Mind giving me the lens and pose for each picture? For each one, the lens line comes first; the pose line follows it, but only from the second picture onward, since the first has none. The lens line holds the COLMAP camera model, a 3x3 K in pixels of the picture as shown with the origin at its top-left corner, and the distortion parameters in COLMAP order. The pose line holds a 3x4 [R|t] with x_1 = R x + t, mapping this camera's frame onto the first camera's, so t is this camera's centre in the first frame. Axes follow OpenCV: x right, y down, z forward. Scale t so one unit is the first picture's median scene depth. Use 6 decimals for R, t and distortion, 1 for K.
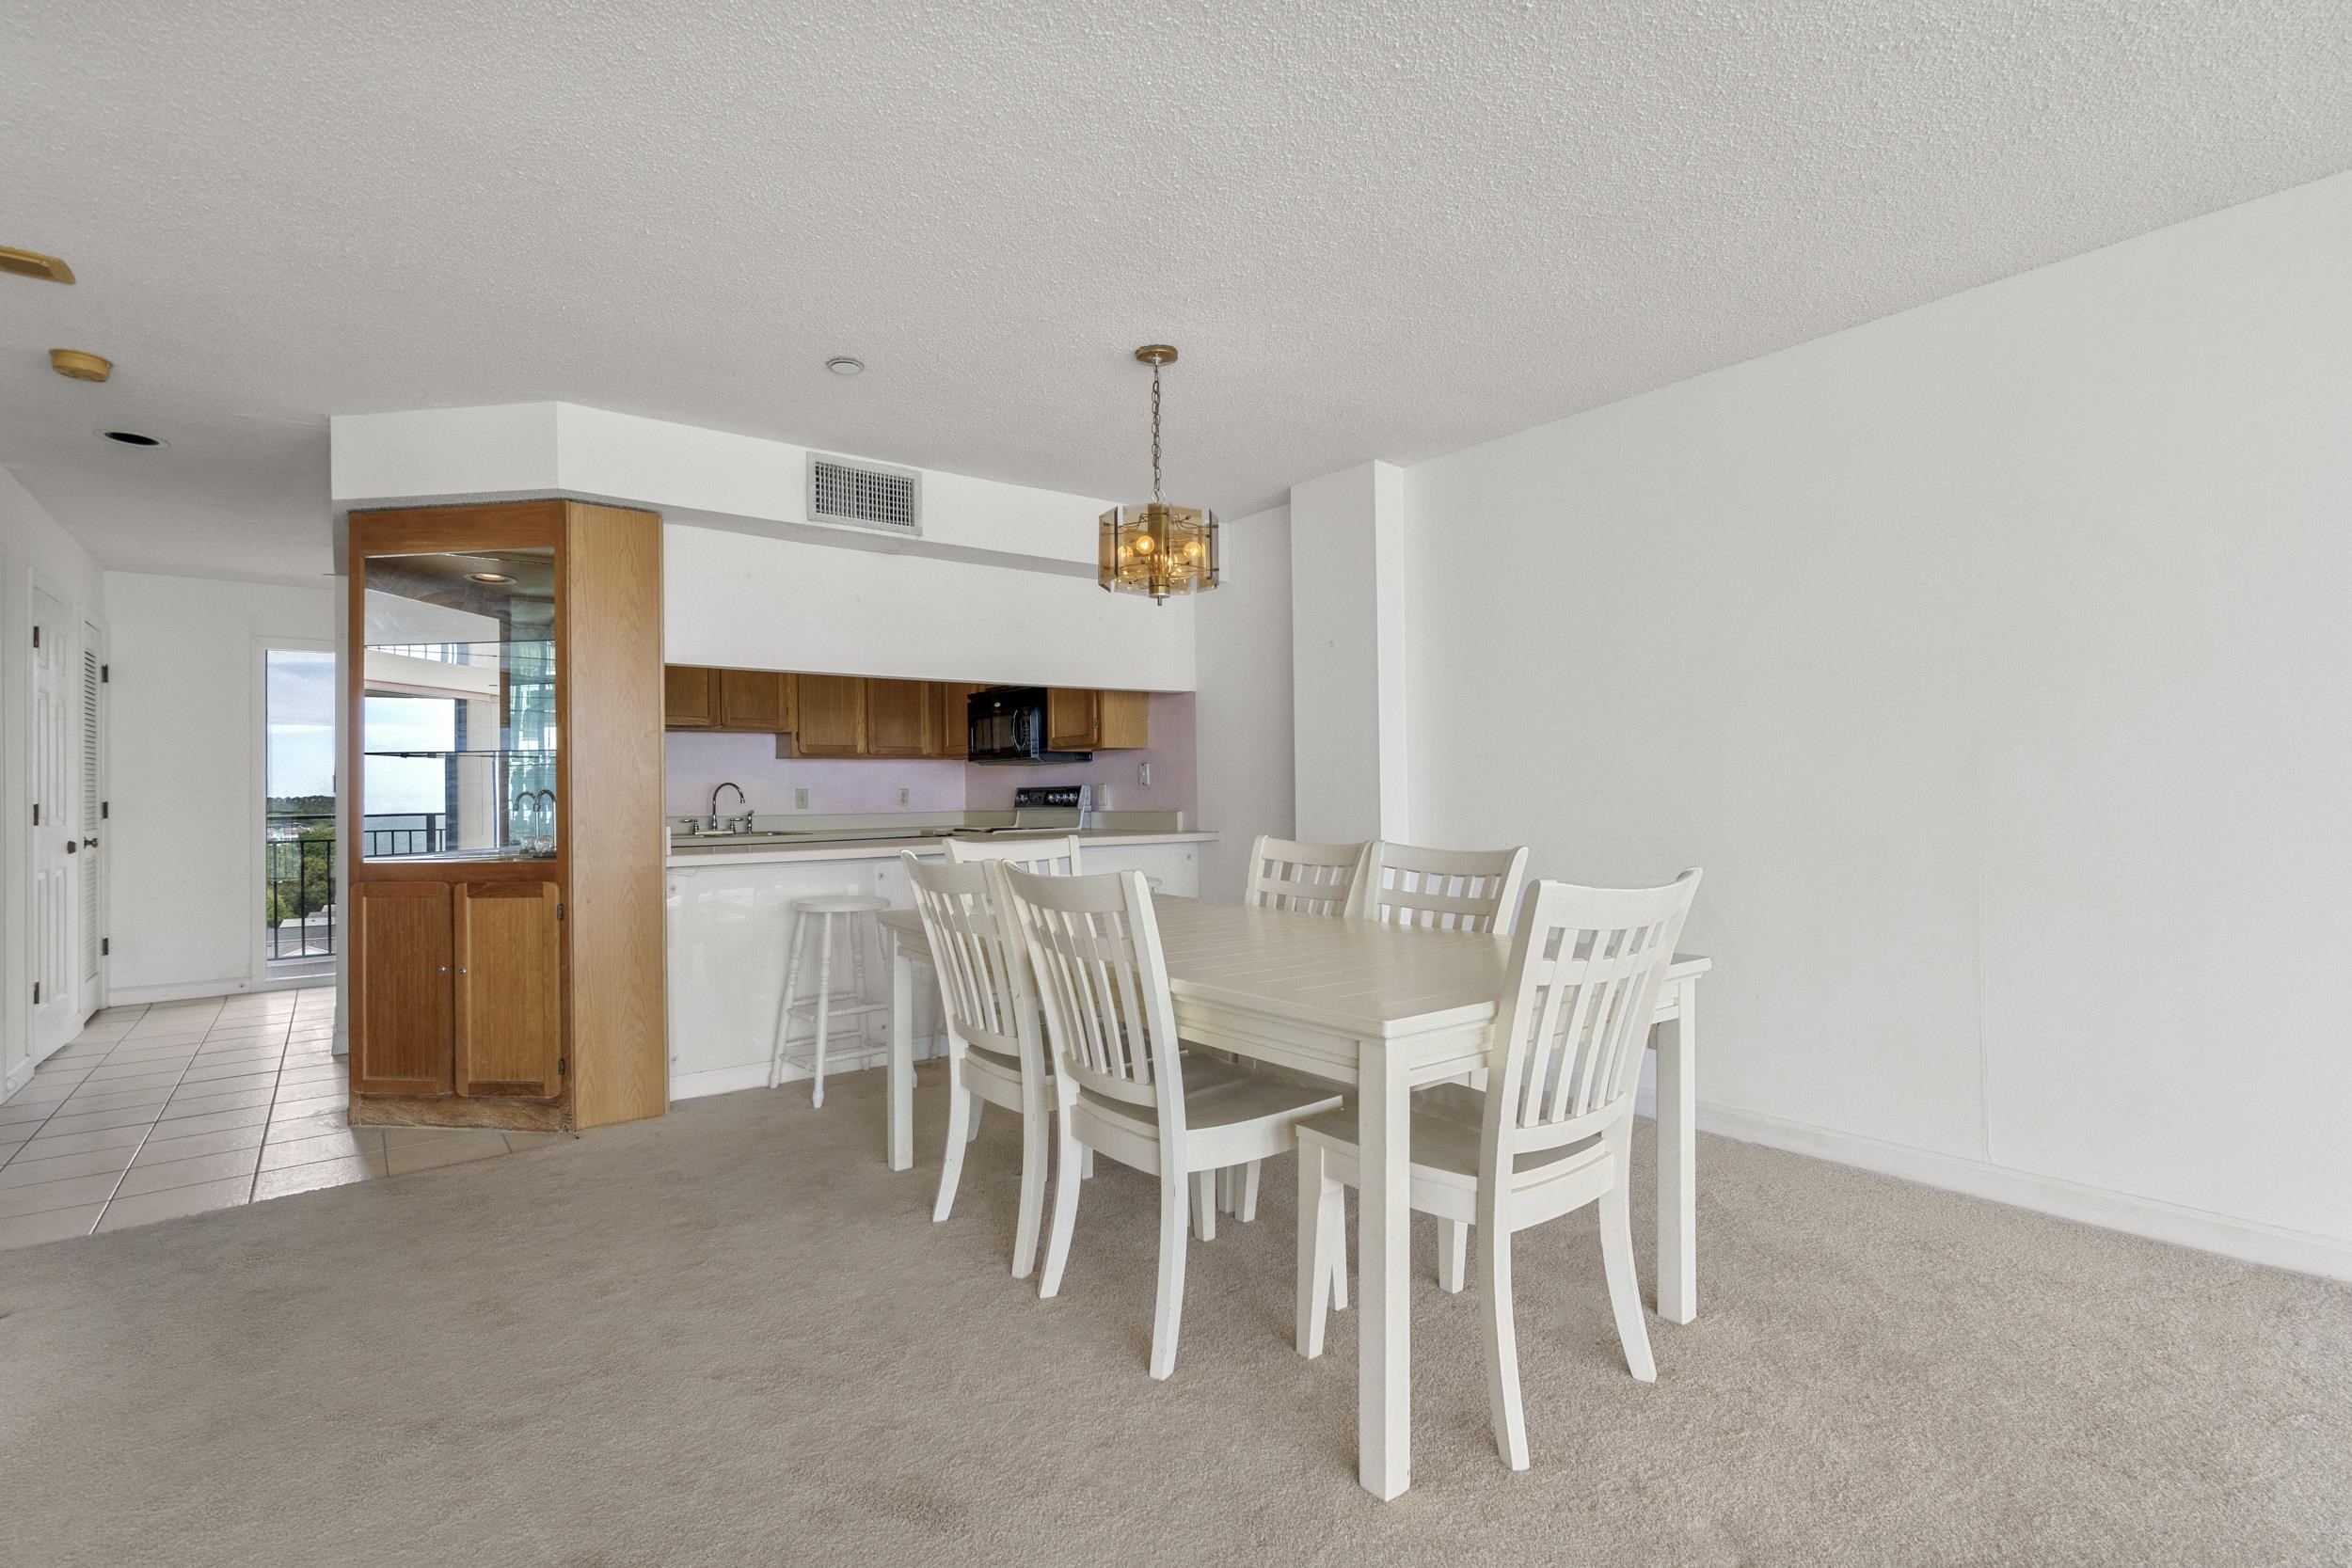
lens RADIAL K [[1089.8, 0, 1176.8], [0, 1089.8, 782.8], [0, 0, 1]] dist [0.003236, 0.000501]
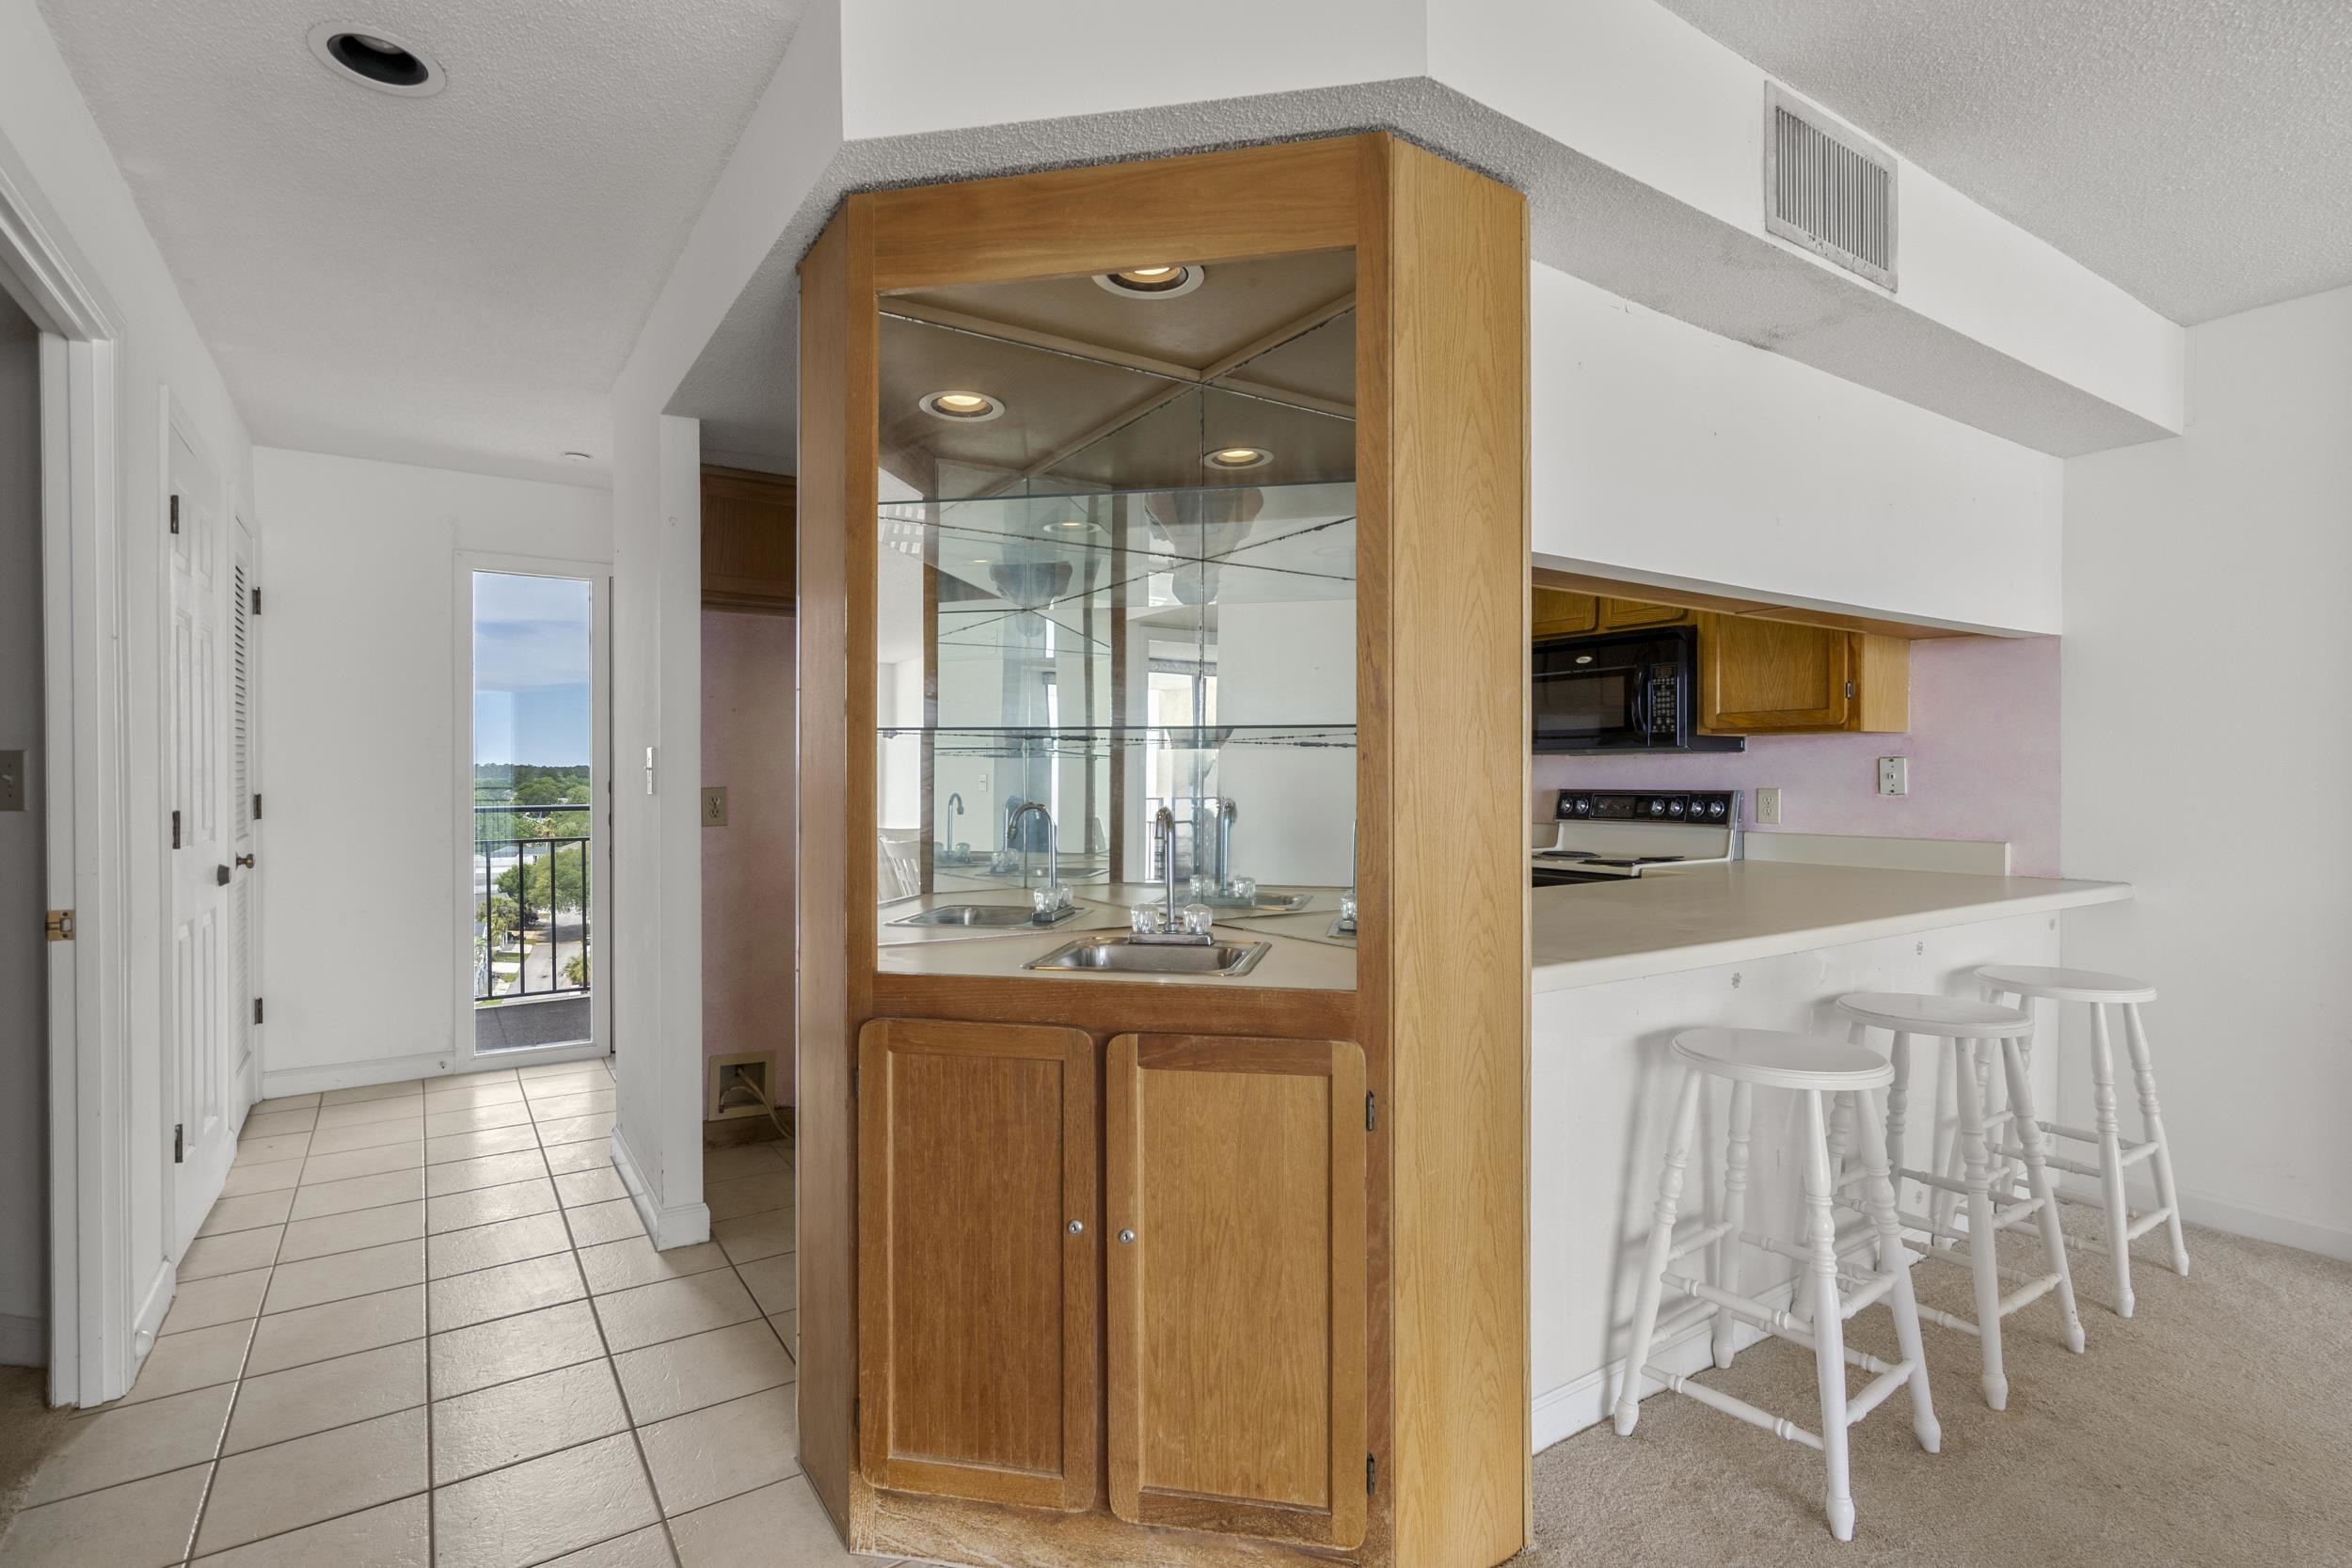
lens RADIAL K [[1133.9, 0, 1179.2], [0, 1133.9, 786.5], [0, 0, 1]] dist [0.001378, -0.000114]
pose [[0.998055, 0.014873, -0.060537, -0.488928], [-0.013584, 0.999673, 0.021651, -0.012753], [0.060839, -0.020787, 0.997931, 0.445753]]
